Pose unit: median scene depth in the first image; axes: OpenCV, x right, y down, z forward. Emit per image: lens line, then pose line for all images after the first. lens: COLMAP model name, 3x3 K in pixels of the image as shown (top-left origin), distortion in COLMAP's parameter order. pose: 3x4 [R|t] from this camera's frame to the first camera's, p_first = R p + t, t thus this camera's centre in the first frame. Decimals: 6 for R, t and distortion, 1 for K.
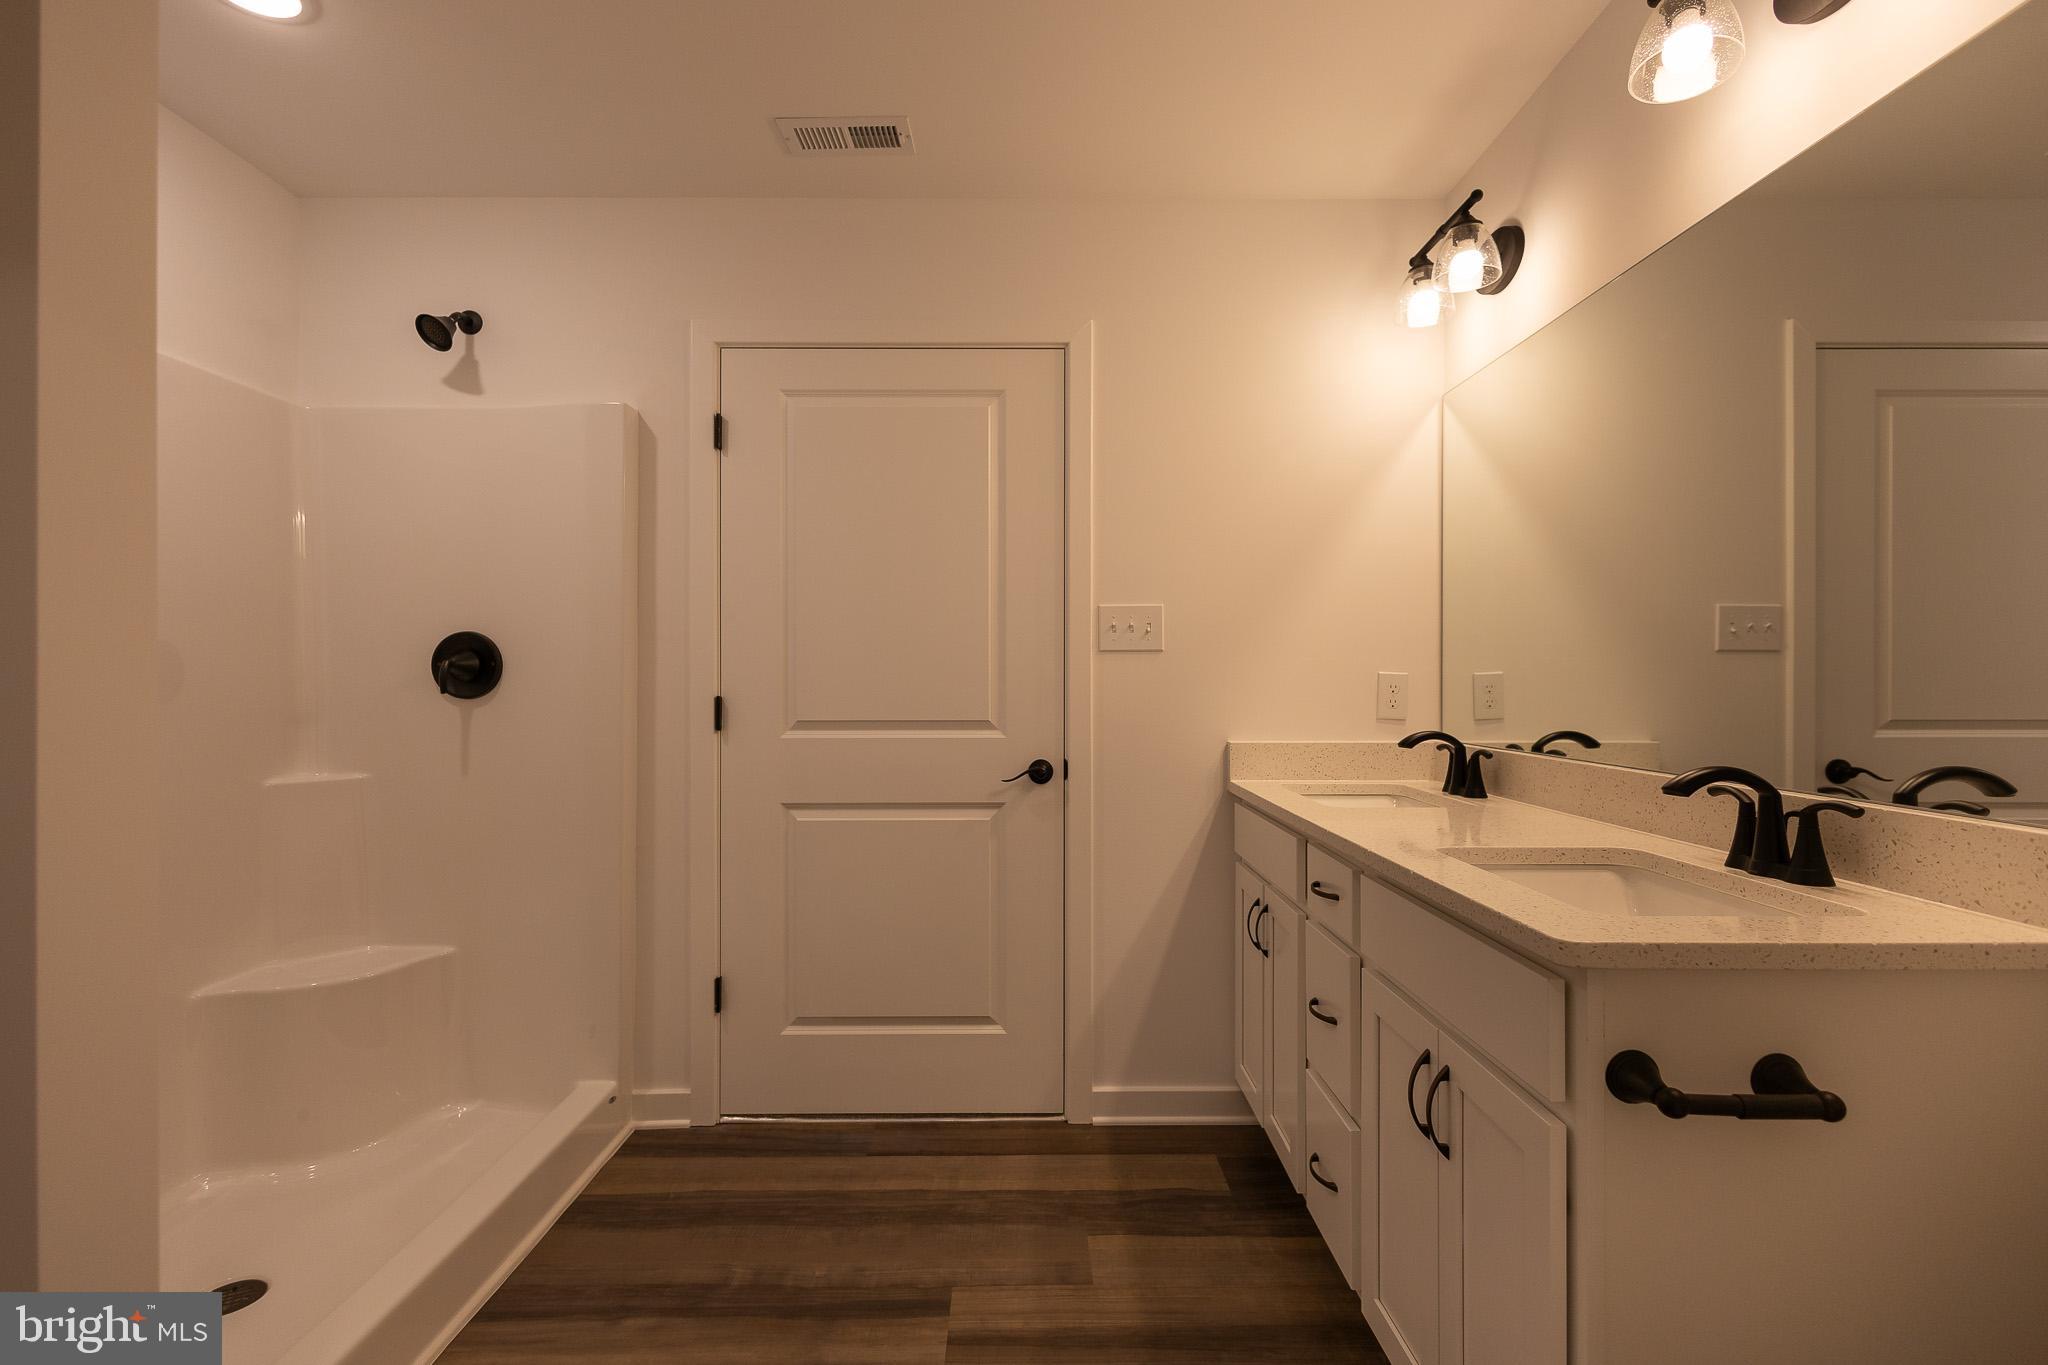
lens RADIAL K [[938.2, 0, 1024.0], [0, 938.2, 682.5], [0, 0, 1]] dist [0.008640, -0.000190]
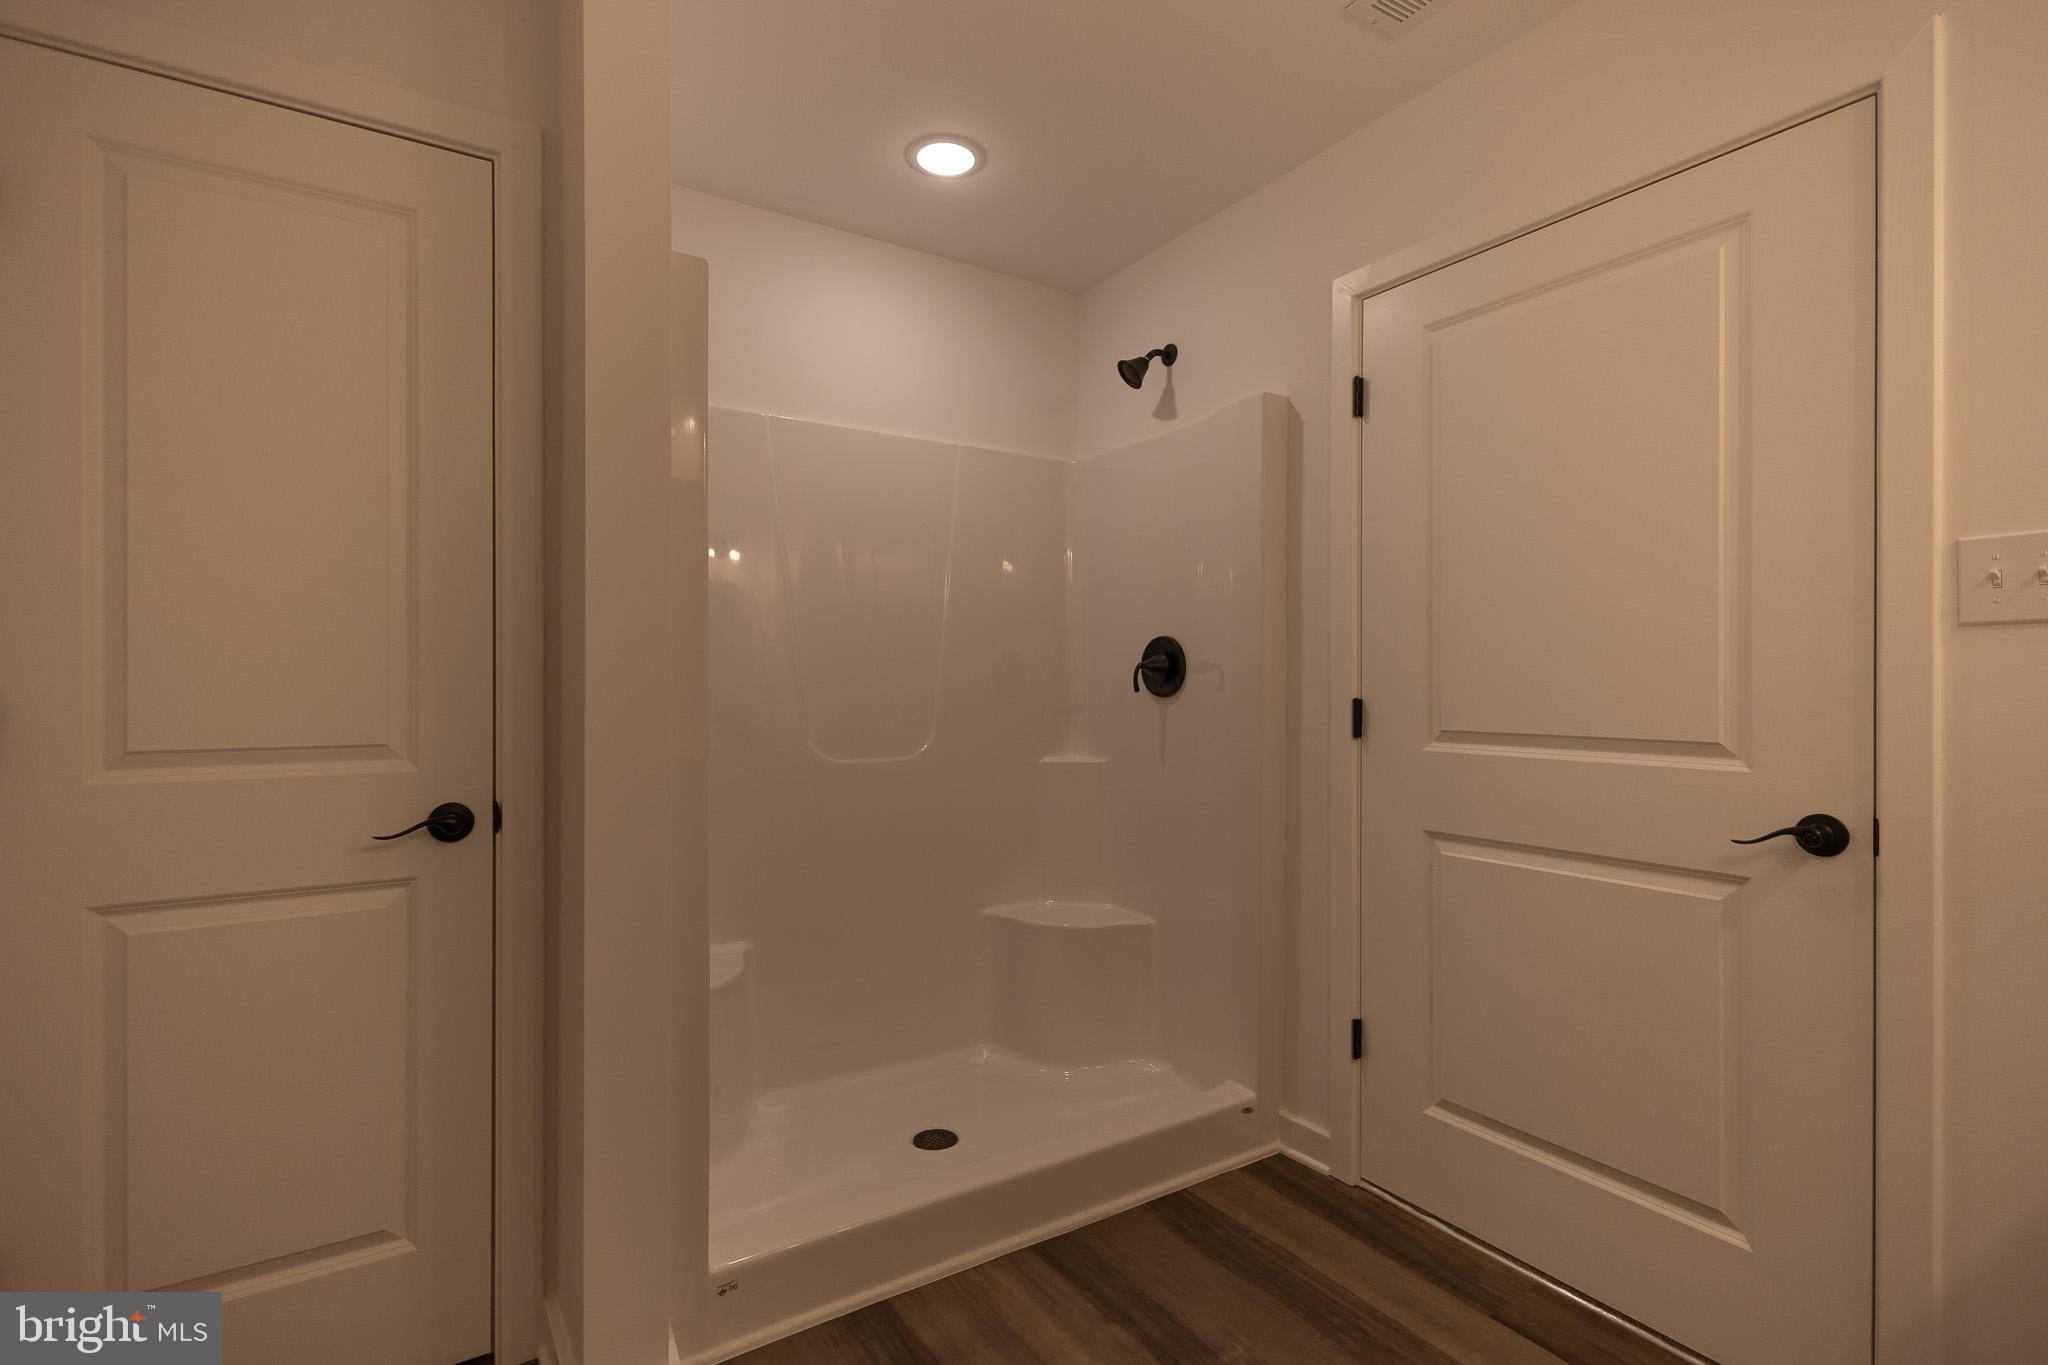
lens RADIAL K [[946.3, 0, 1020.0], [0, 946.3, 682.1], [0, 0, 1]] dist [0.006295, -0.000334]
pose [[0.540803, 0.000859, -0.841149, 0.249126], [-0.003029, 0.999995, -0.000927, 0.001228], [0.841144, 0.003049, 0.540803, 0.258442]]
